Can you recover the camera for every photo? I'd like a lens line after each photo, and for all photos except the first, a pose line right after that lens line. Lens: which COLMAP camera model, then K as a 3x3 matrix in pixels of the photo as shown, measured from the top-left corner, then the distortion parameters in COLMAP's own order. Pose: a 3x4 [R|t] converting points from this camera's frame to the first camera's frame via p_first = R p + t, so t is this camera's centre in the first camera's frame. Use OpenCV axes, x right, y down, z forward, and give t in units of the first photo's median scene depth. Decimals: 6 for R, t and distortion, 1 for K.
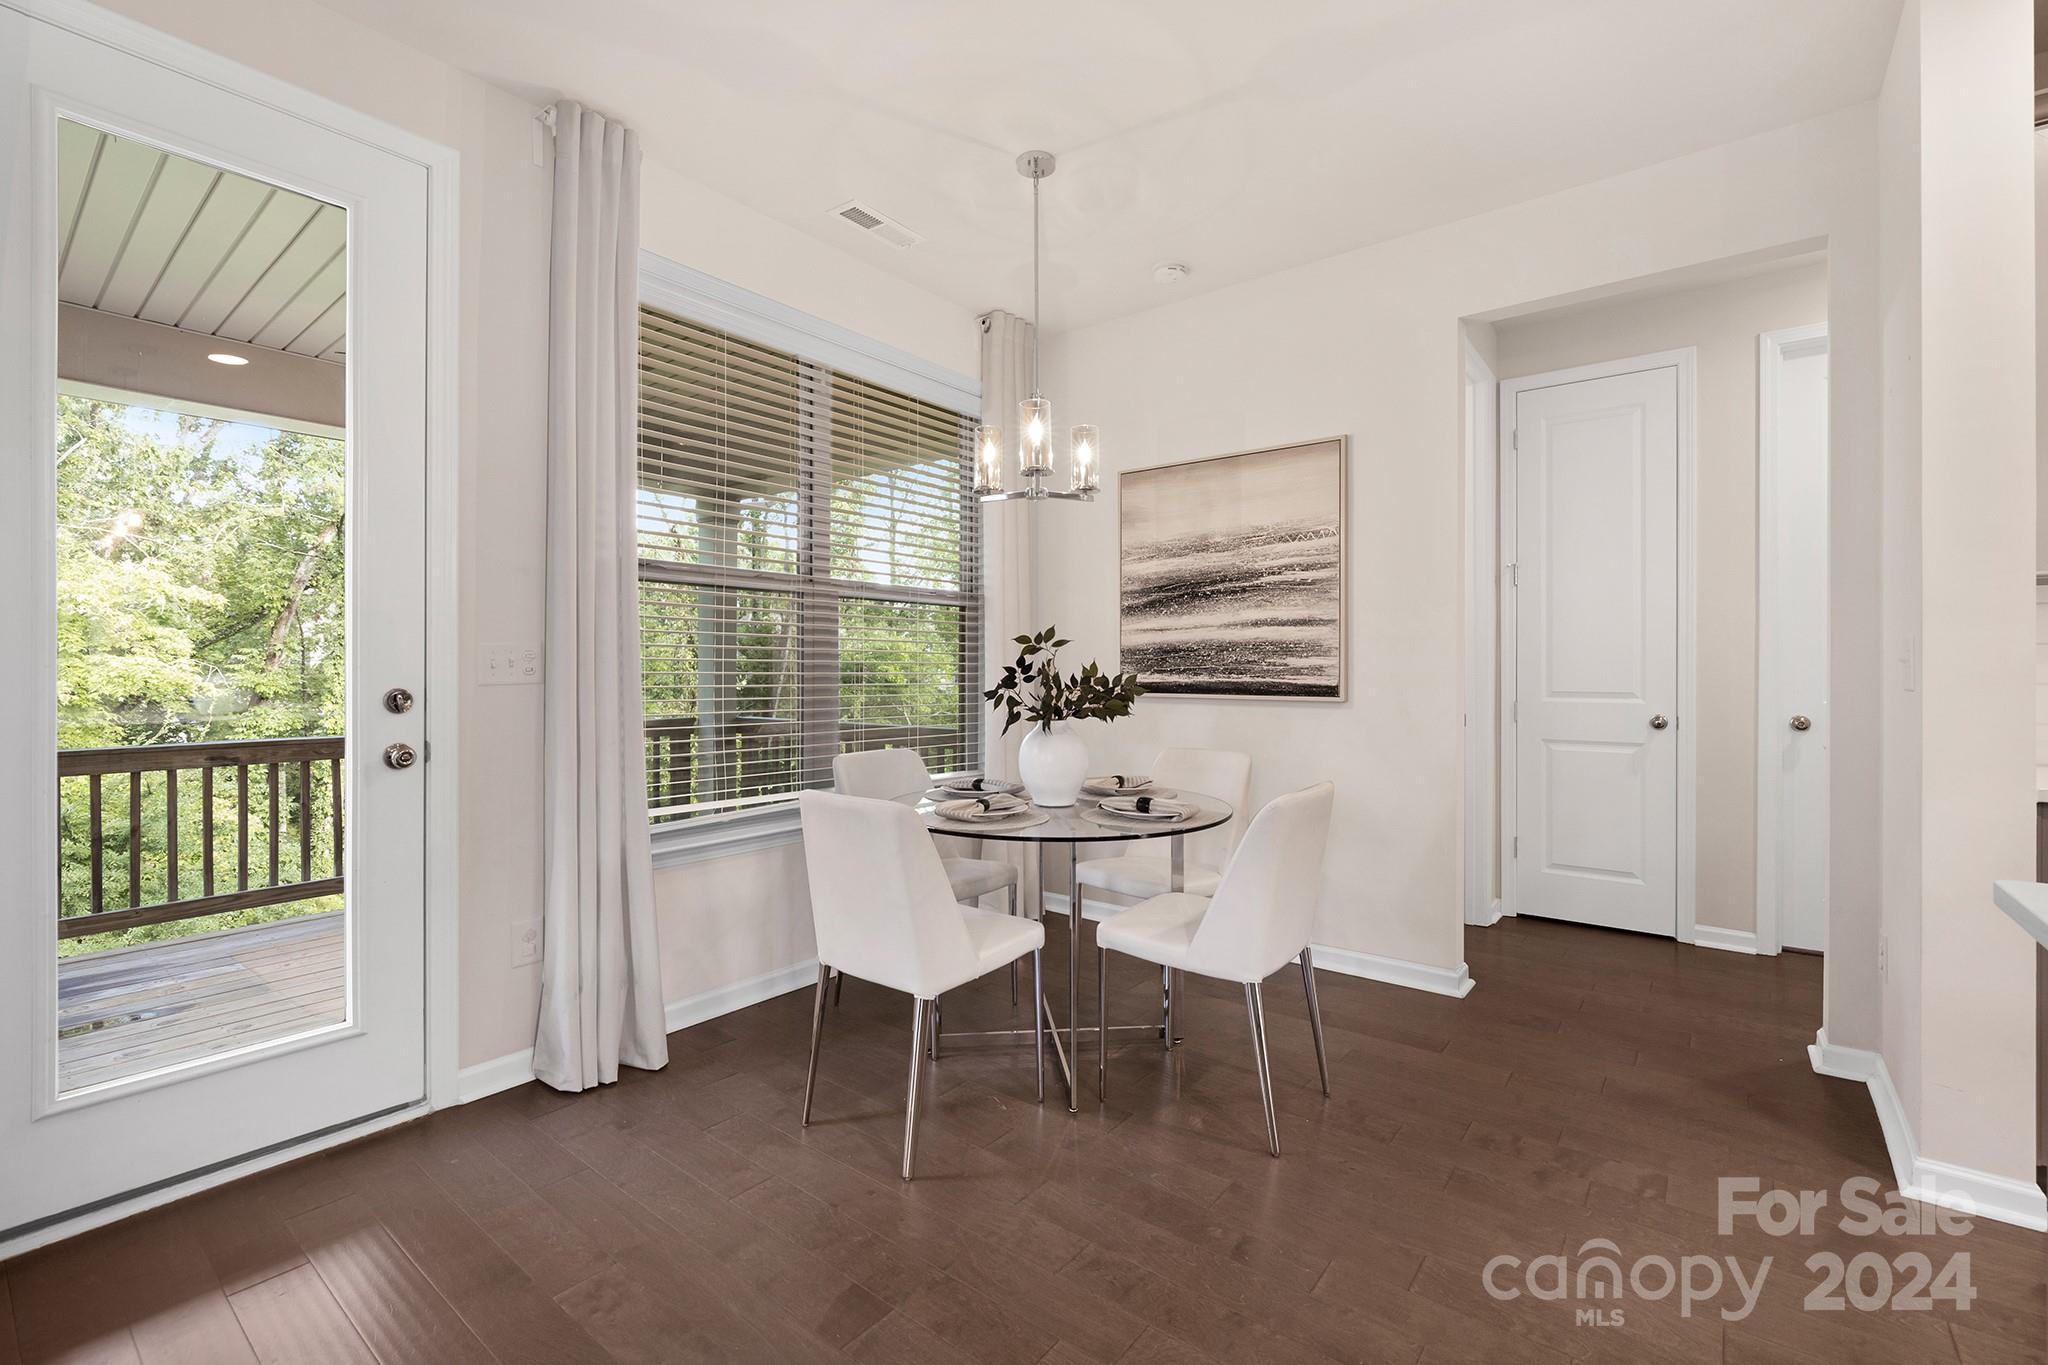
lens RADIAL K [[875.4, 0, 1024.0], [0, 875.4, 682.5], [0, 0, 1]] dist [-0.009003, 0.000120]
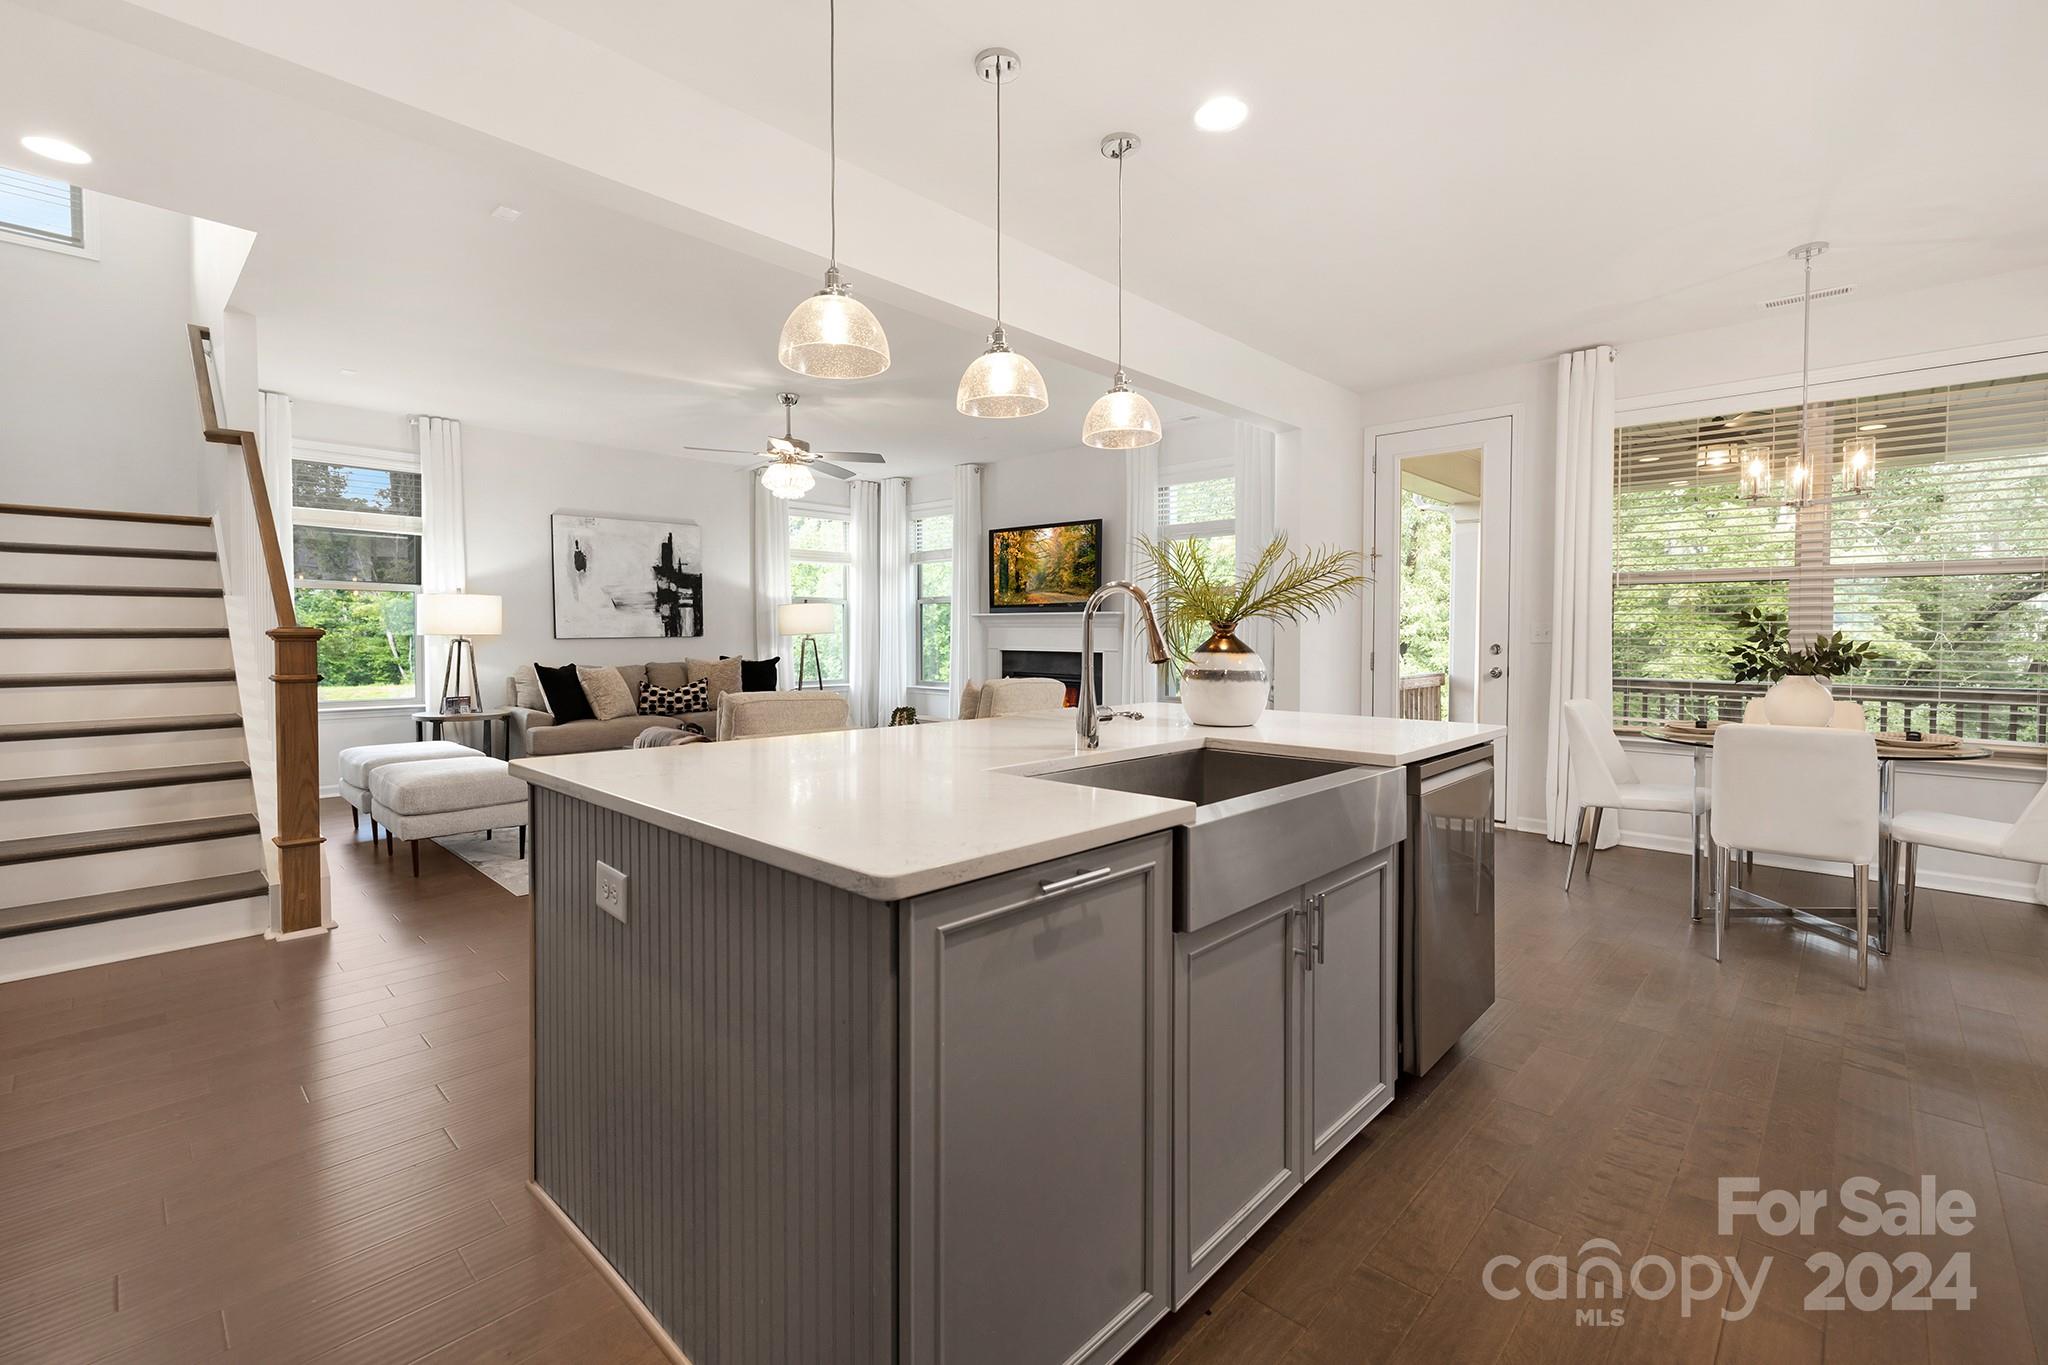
lens RADIAL K [[899.7, 0, 1028.9], [0, 899.7, 651.4], [0, 0, 1]] dist [-0.013591, 0.000283]
pose [[-0.079971, 0.018890, -0.996618, 1.206872], [-0.018213, 0.999626, 0.020409, 0.000286], [0.996631, 0.019783, -0.079597, -0.045518]]
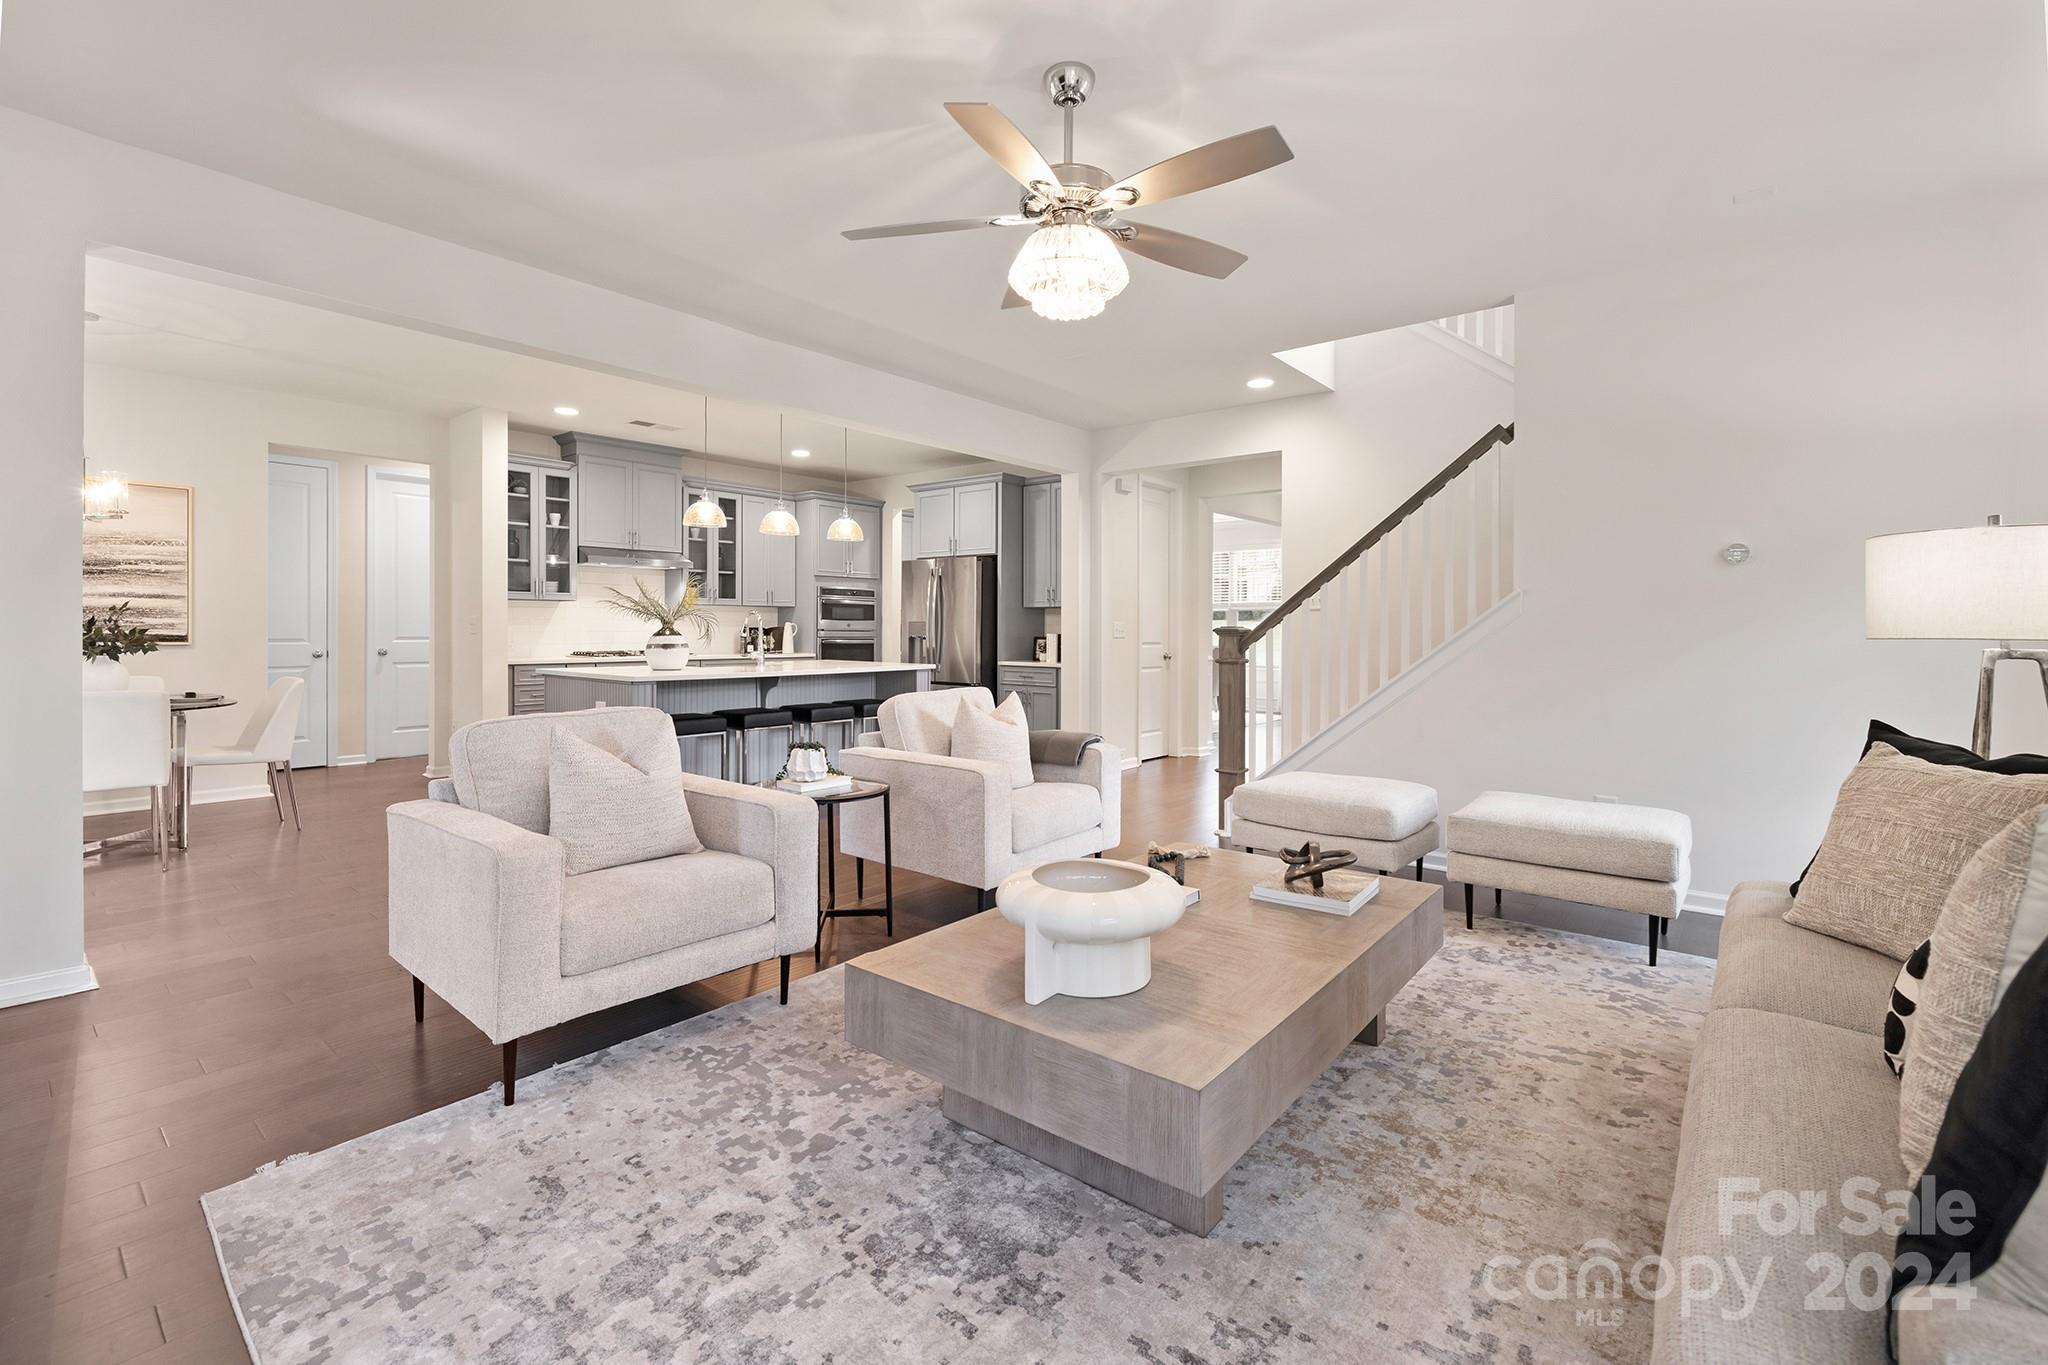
lens RADIAL K [[895.8, 0, 1023.0], [0, 895.8, 620.9], [0, 0, 1]] dist [0.014176, -0.000175]
pose [[0.014697, 0.005700, 0.999876, -1.317453], [0.011437, 0.999917, -0.005869, 0.004532], [-0.999827, 0.011522, 0.014630, -0.612985]]
